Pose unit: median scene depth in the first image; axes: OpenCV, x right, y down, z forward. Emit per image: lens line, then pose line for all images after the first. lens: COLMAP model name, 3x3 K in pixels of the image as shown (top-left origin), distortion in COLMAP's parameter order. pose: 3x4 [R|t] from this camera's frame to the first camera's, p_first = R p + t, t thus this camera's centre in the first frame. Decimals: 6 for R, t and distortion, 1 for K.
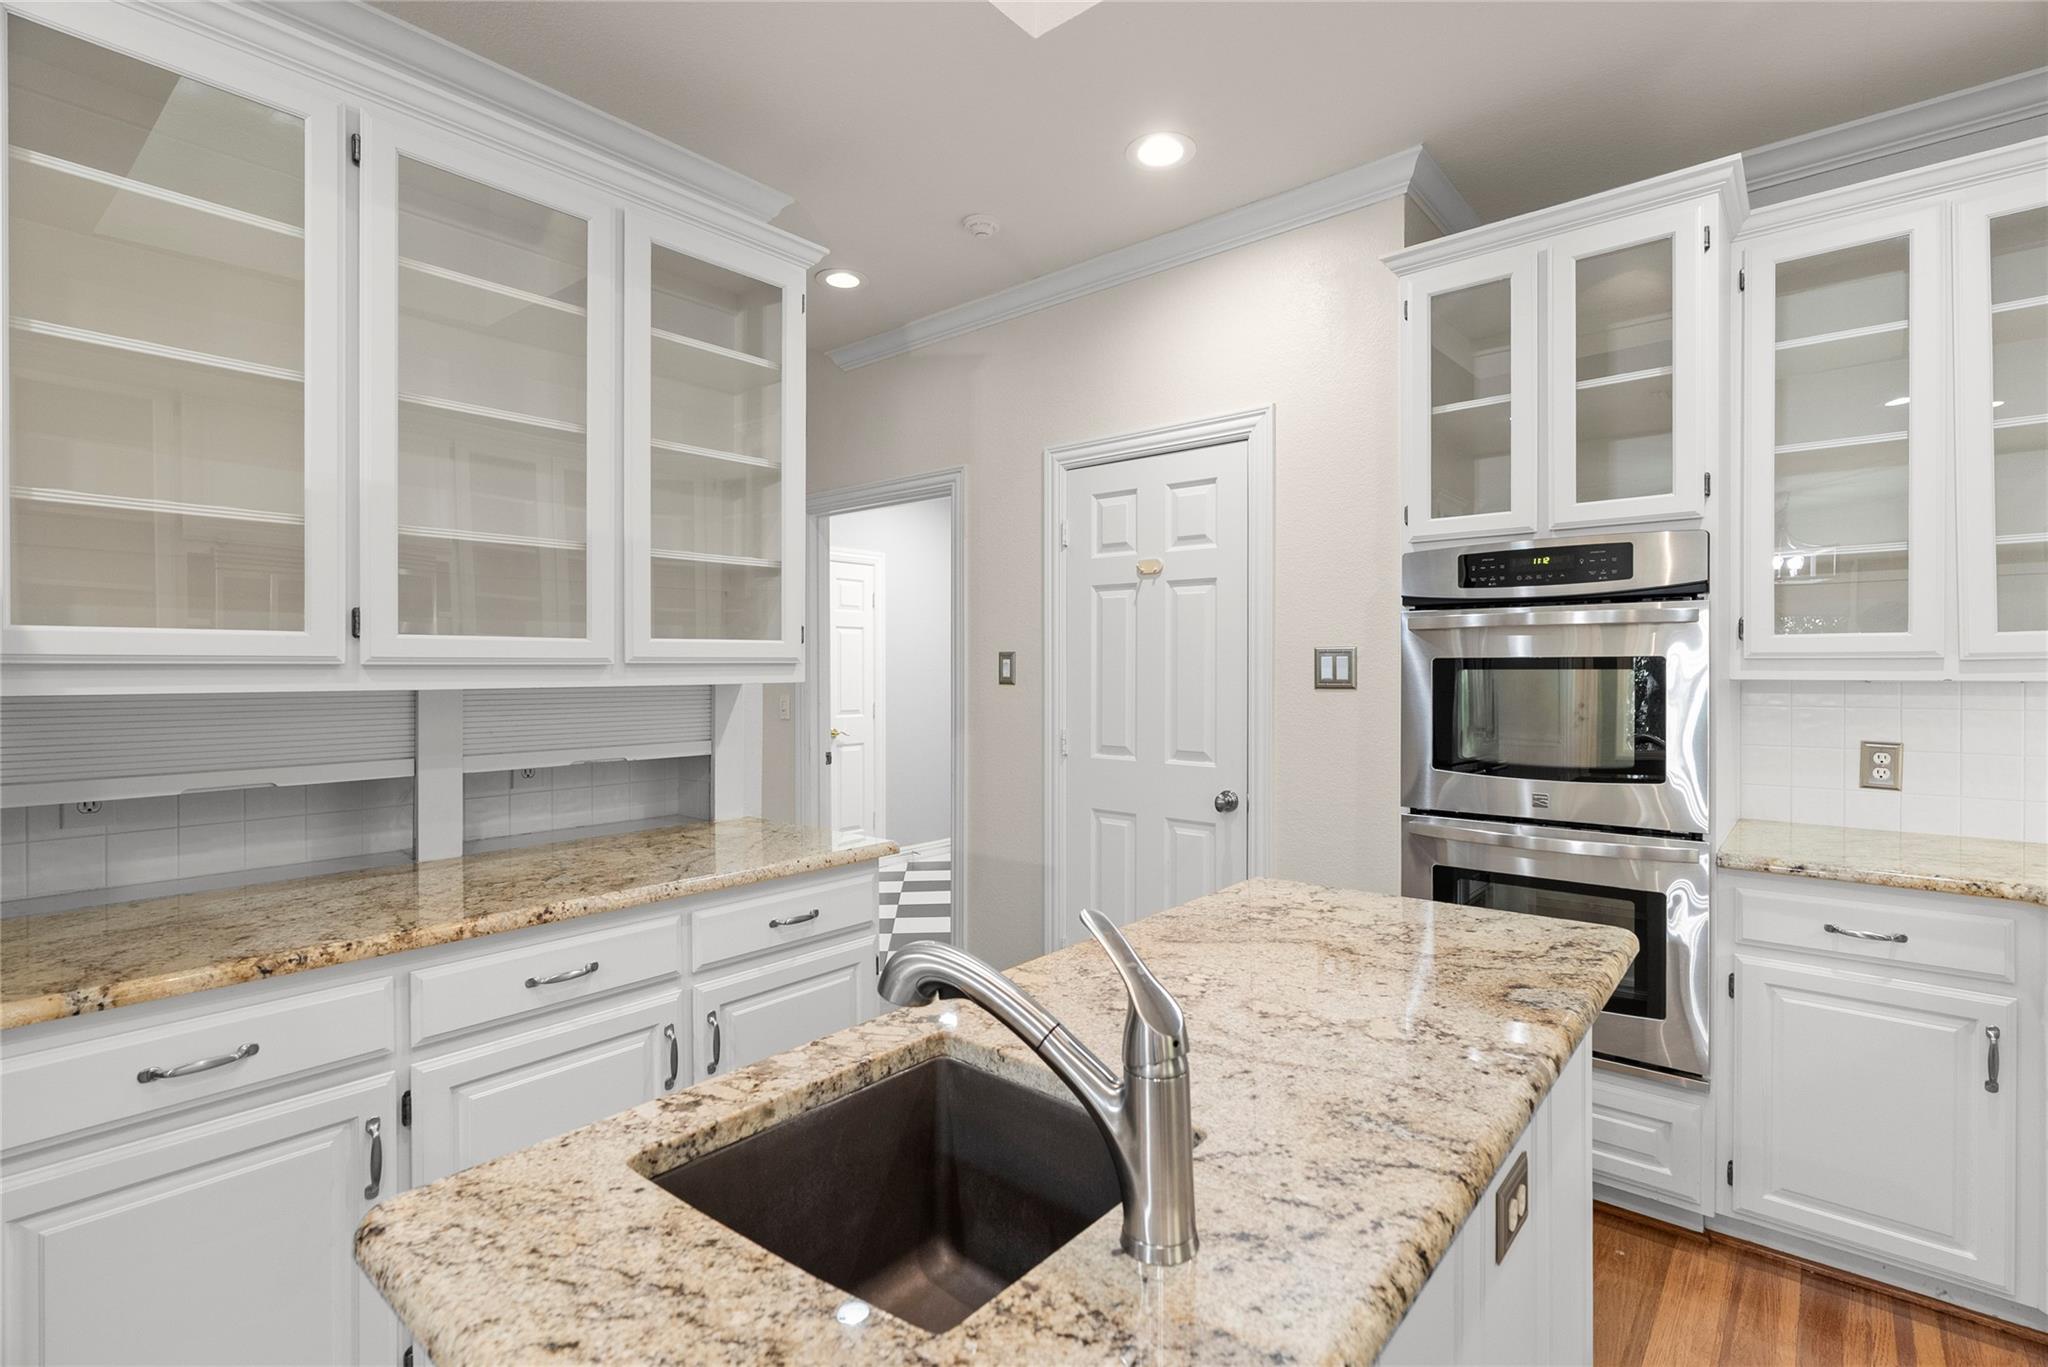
lens RADIAL K [[934.1, 0, 1042.1], [0, 934.1, 671.4], [0, 0, 1]] dist [-0.003302, 0.000109]
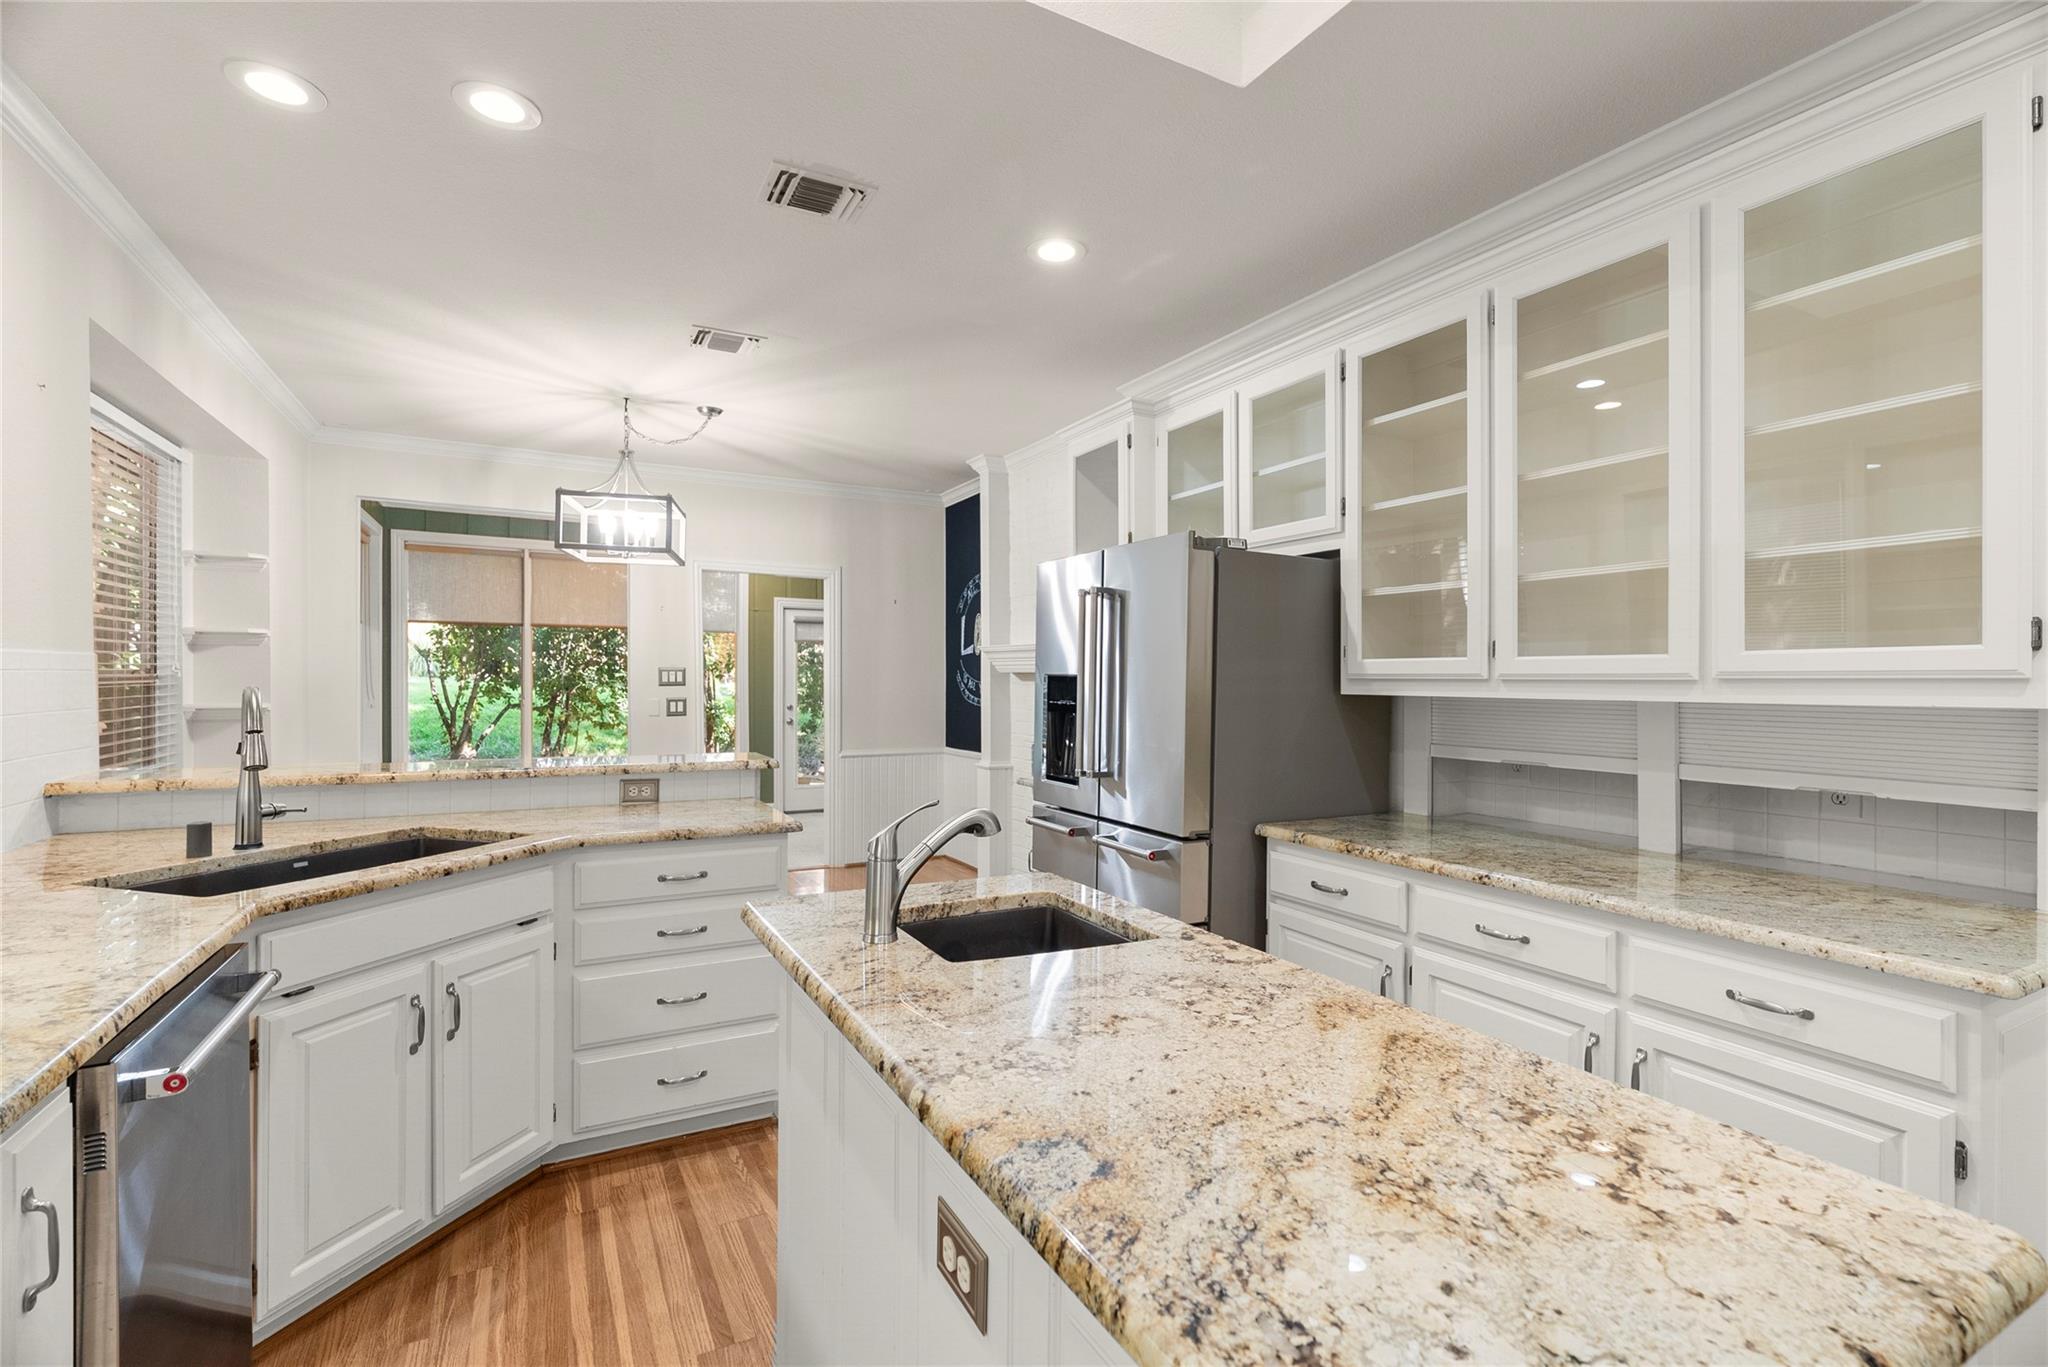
lens RADIAL K [[934.1, 0, 1042.1], [0, 934.1, 671.4], [0, 0, 1]] dist [-0.003302, 0.000109]
pose [[-0.363344, -0.011362, -0.931586, 1.012826], [-0.006197, 0.999933, -0.009779, -0.001500], [0.931635, 0.002220, -0.363390, 1.065082]]
